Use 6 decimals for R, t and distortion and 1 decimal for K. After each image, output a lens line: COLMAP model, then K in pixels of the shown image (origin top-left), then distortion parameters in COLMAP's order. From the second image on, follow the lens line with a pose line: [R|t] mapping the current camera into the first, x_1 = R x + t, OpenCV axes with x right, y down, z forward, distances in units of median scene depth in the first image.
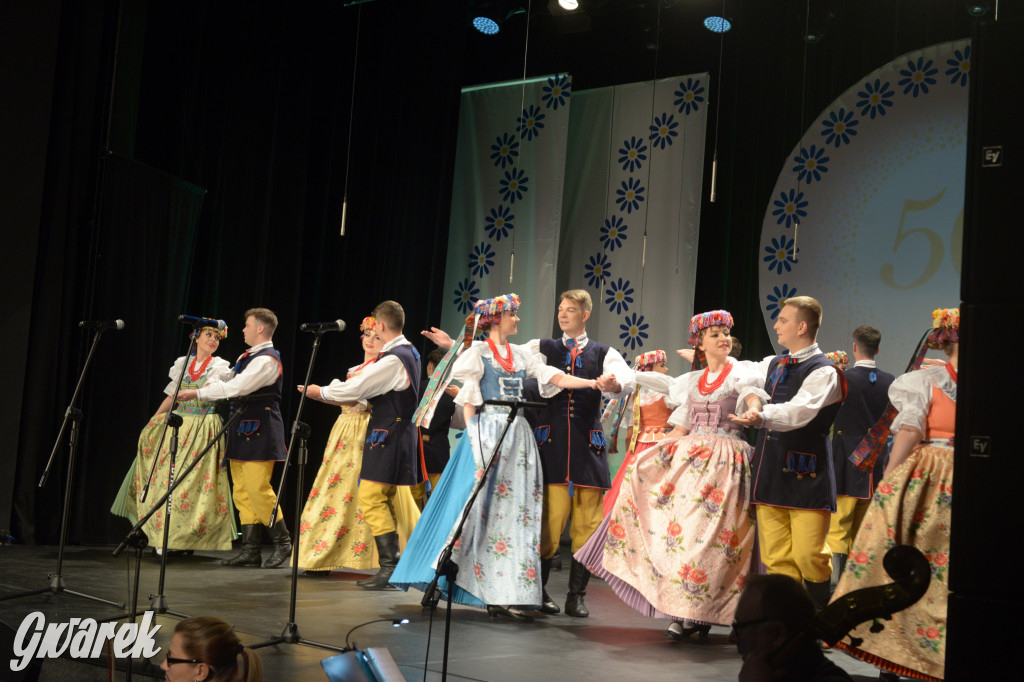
lens RADIAL K [[1542.9, 0, 513.1], [0, 1542.9, 337.1], [0, 0, 1]] dist [0.023869, 0.000000]
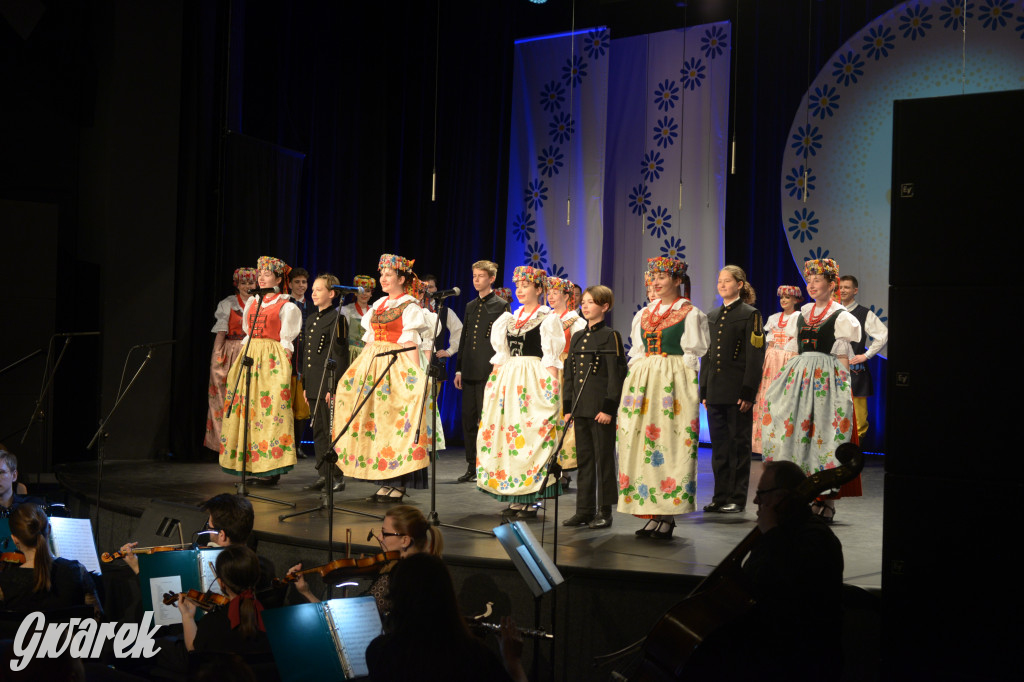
lens RADIAL K [[1542.9, 0, 493.7], [0, 1542.9, 342.6], [0, 0, 1]] dist [0.023869, 0.000000]
pose [[0.998381, -0.041458, -0.038944, -0.013194], [0.044144, 0.996509, 0.070858, -0.026117], [0.035870, -0.072463, 0.996726, -0.156345]]
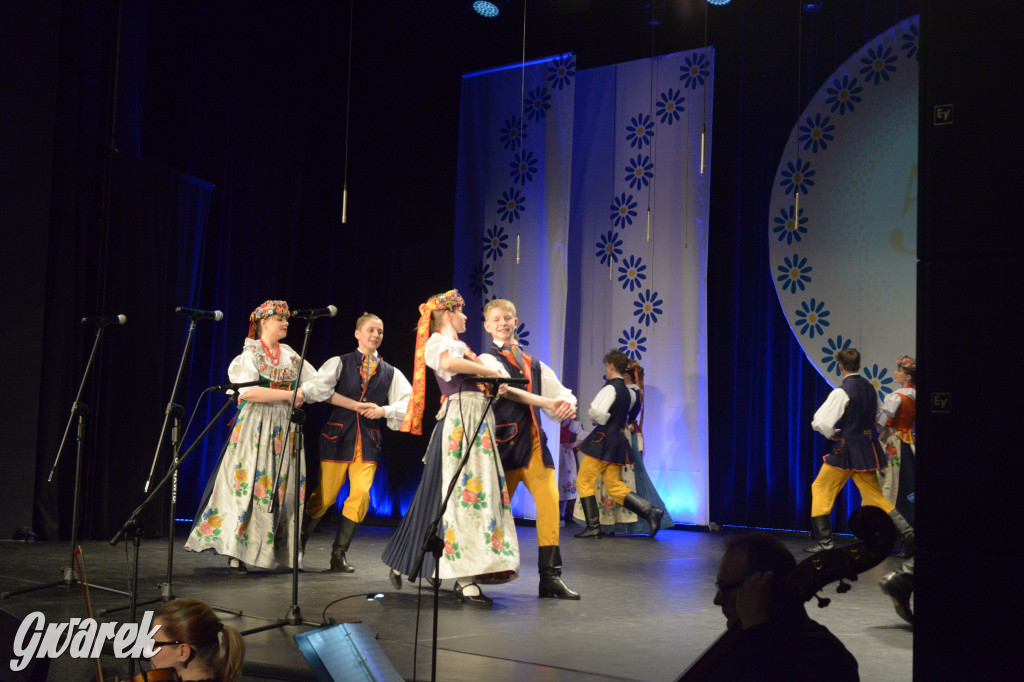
lens RADIAL K [[1542.9, 0, 508.2], [0, 1542.9, 332.8], [0, 0, 1]] dist [0.023869, 0.000000]
pose [[0.998910, -0.039576, -0.024762, 0.012864], [0.039768, 0.999182, 0.007303, 0.001804], [0.024453, -0.008280, 0.999667, -0.004465]]
